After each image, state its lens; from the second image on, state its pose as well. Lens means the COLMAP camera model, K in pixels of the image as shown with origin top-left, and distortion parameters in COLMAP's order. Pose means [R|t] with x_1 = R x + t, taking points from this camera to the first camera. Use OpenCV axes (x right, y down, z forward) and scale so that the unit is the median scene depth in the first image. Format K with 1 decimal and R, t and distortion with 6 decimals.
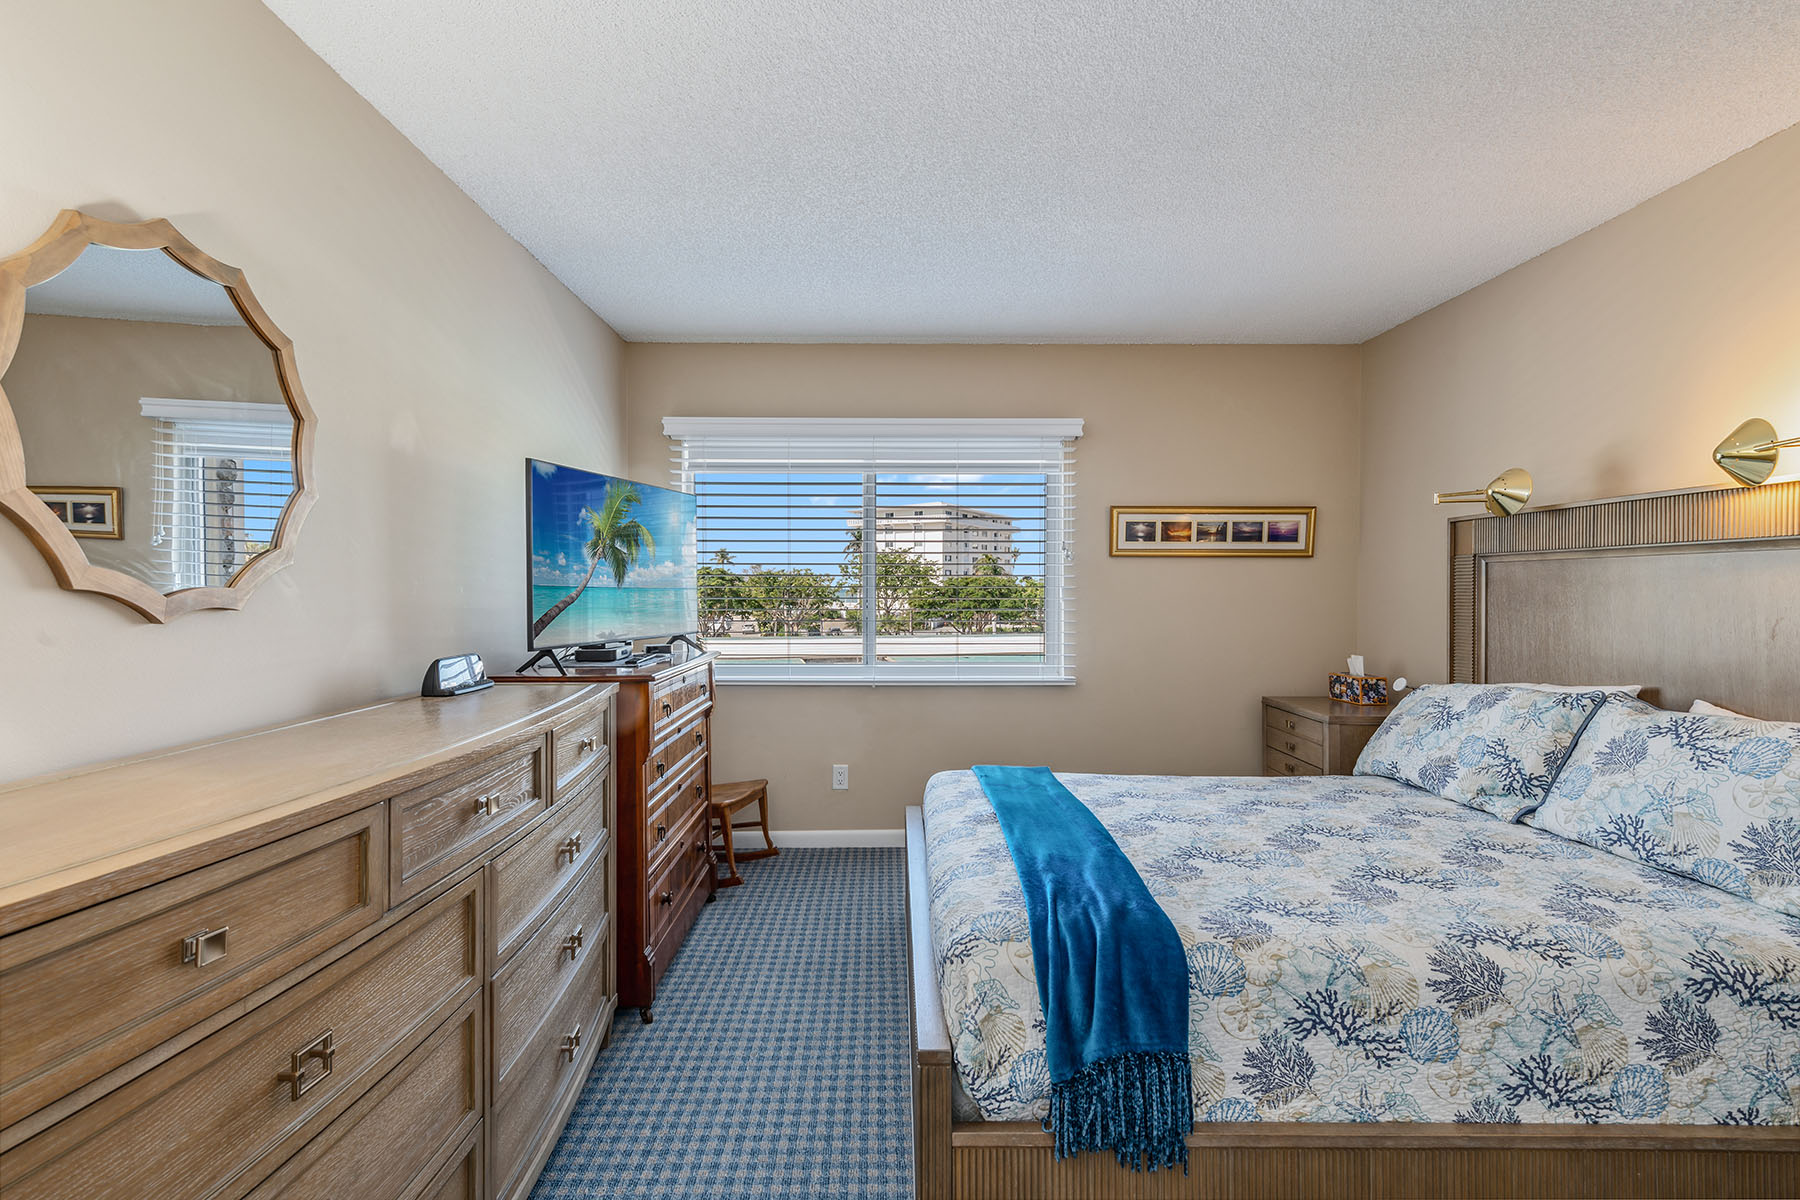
lens RADIAL K [[779.1, 0, 910.1], [0, 779.1, 601.3], [0, 0, 1]] dist [0.004576, -0.000070]
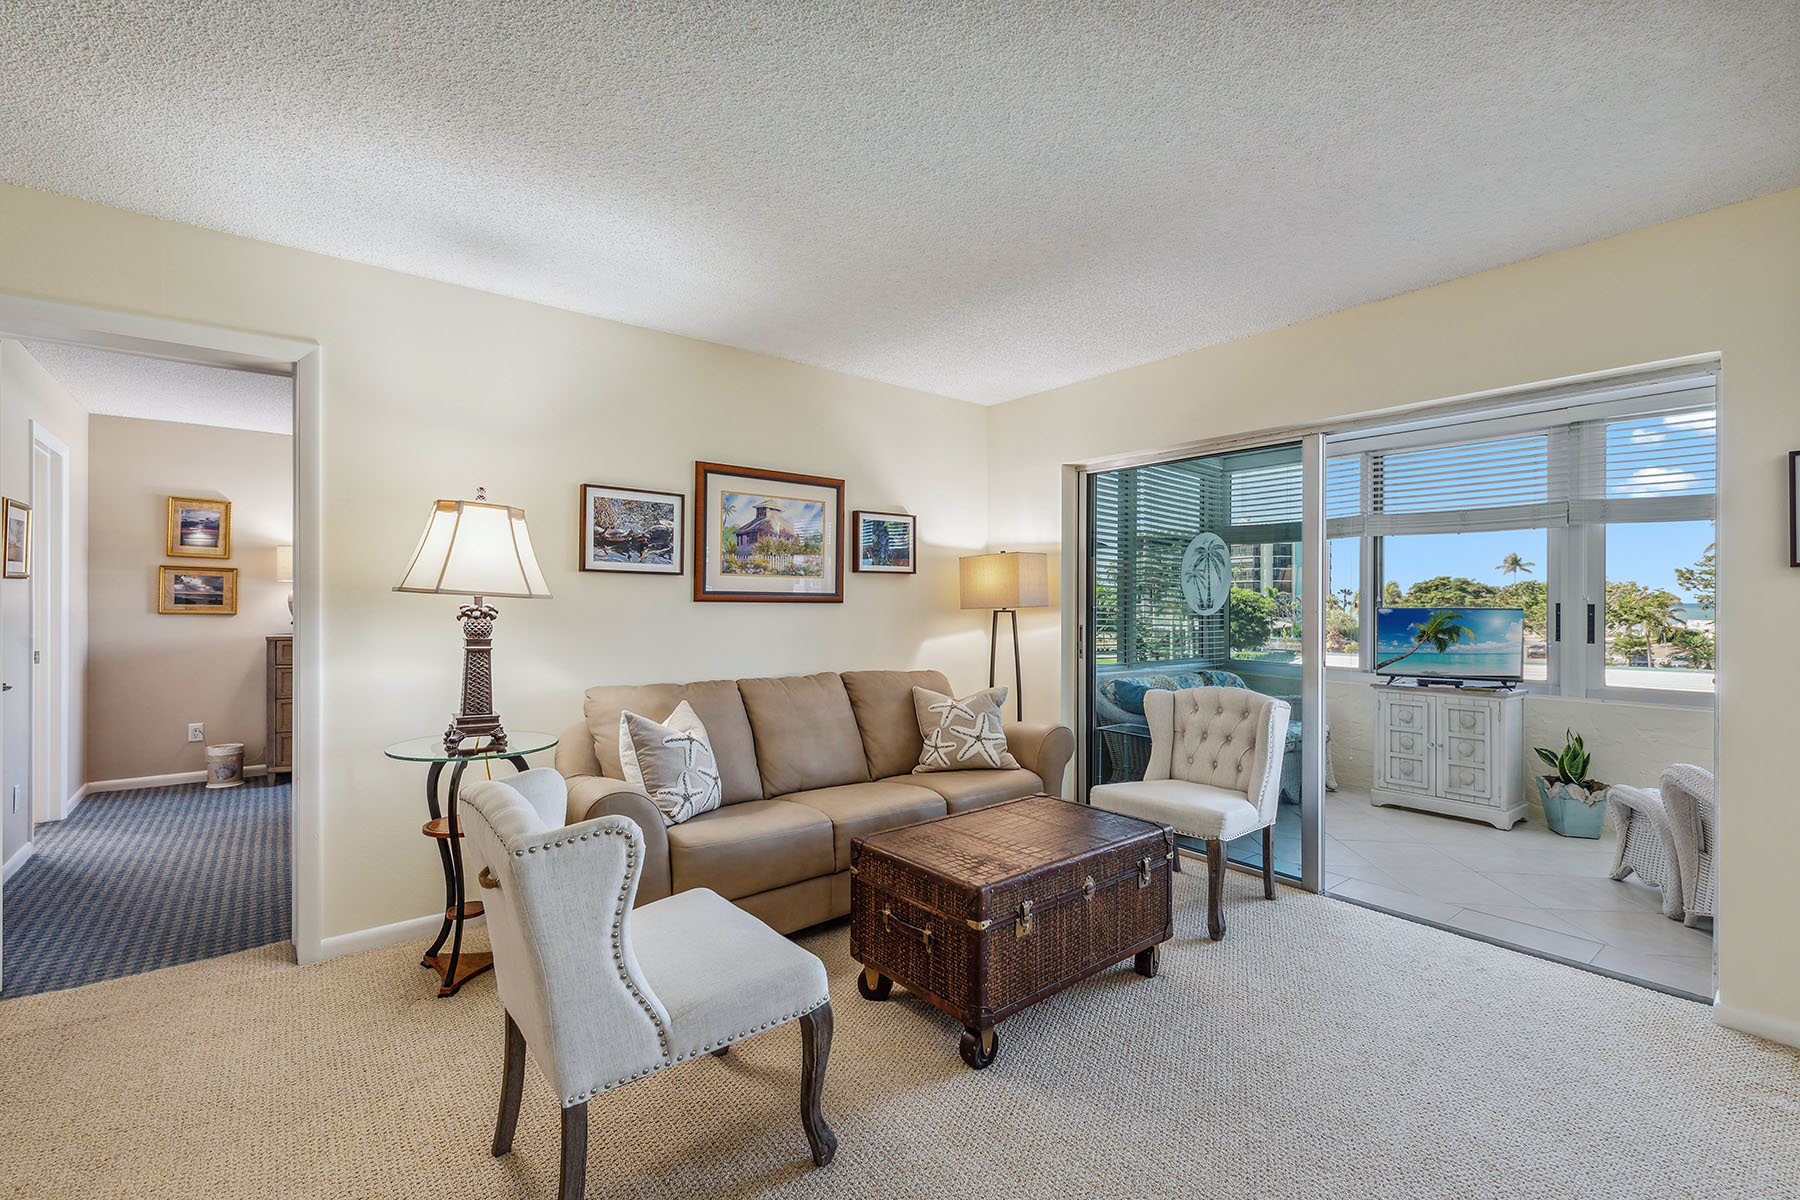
lens RADIAL K [[779.1, 0, 911.7], [0, 779.1, 601.5], [0, 0, 1]] dist [0.004576, -0.000070]
pose [[0.641163, 0.001793, -0.767403, 3.899490], [-0.014467, 0.999848, -0.009750, 0.007709], [0.767269, 0.017354, 0.641091, 0.309104]]
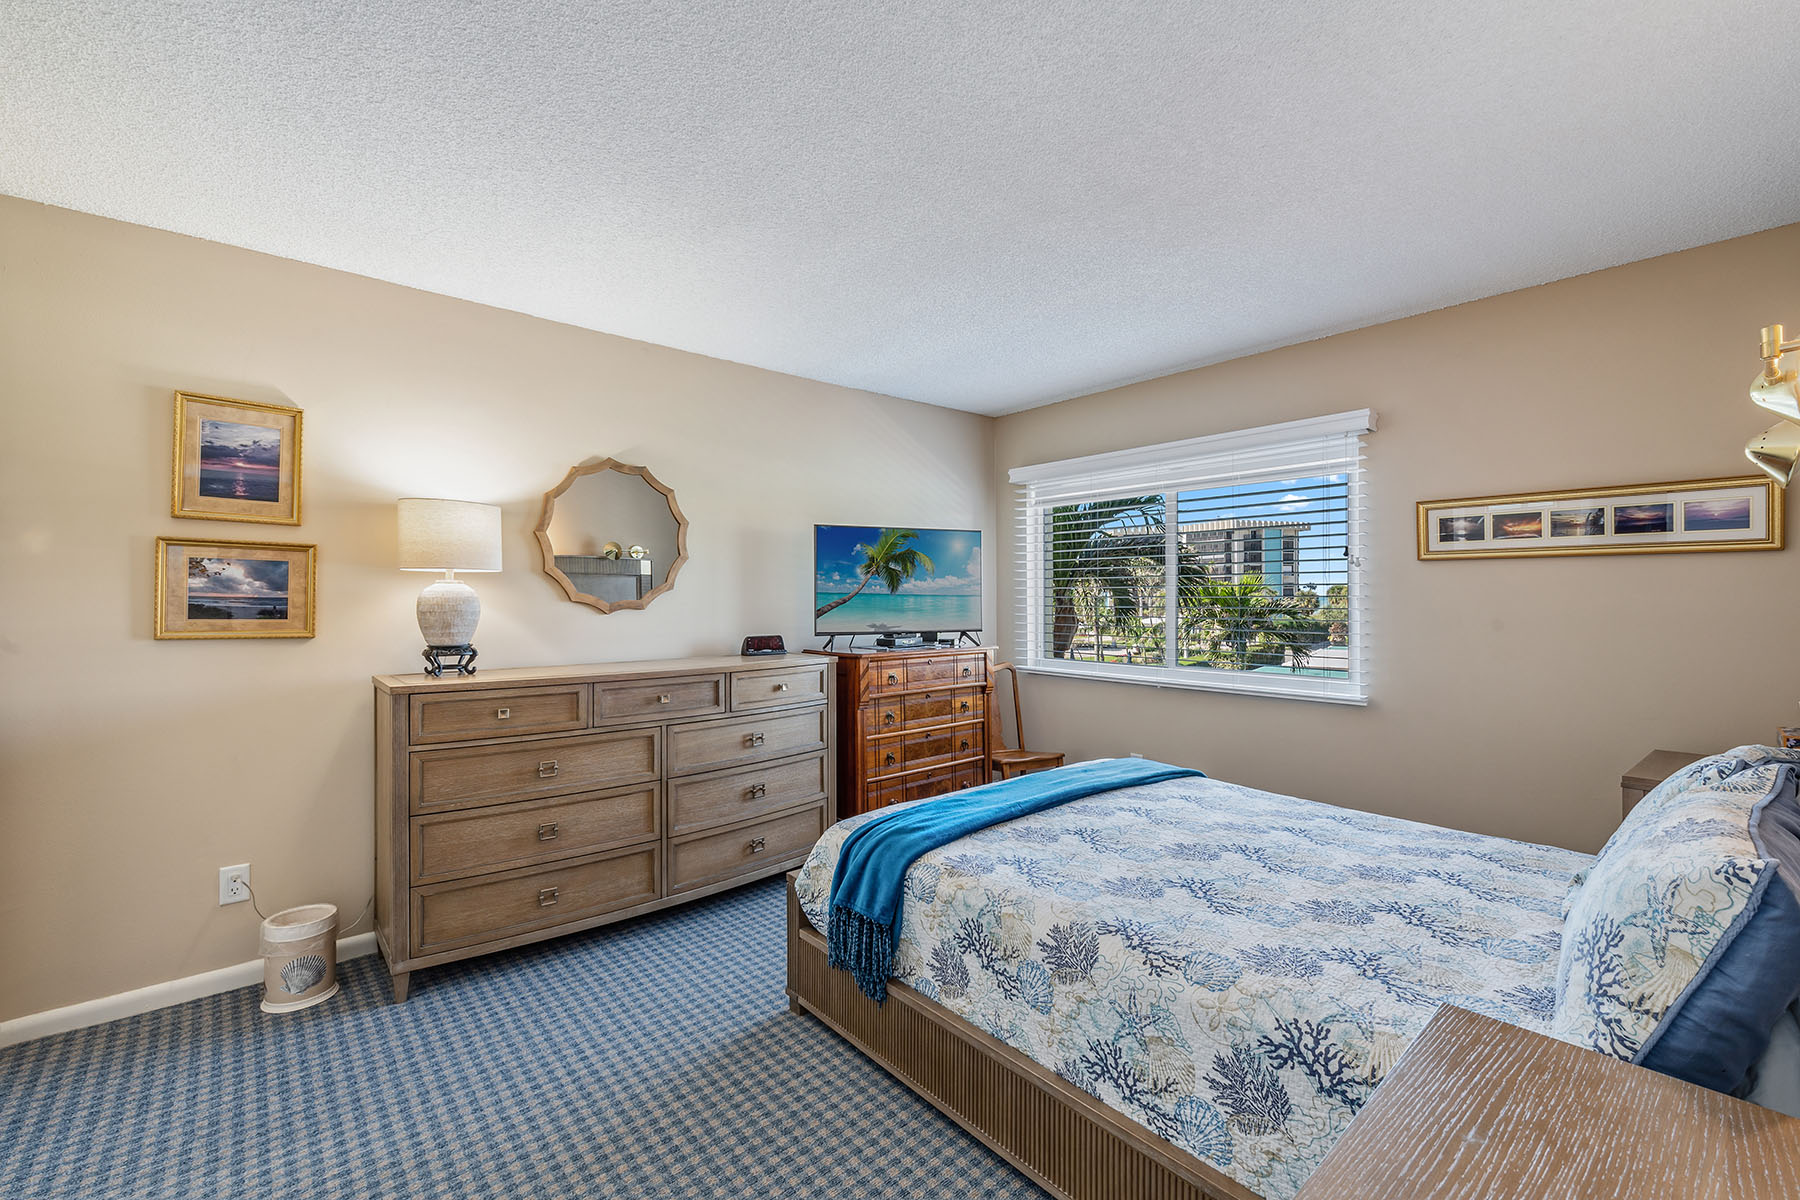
lens RADIAL K [[744.8, 0, 925.6], [0, 744.8, 600.7], [0, 0, 1]] dist [0.006782, -0.002470]
pose [[0.667402, 0.002338, -0.744694, 1.367834], [-0.009056, 0.999947, -0.004976, -0.011448], [0.744643, 0.010065, 0.667387, 0.130136]]
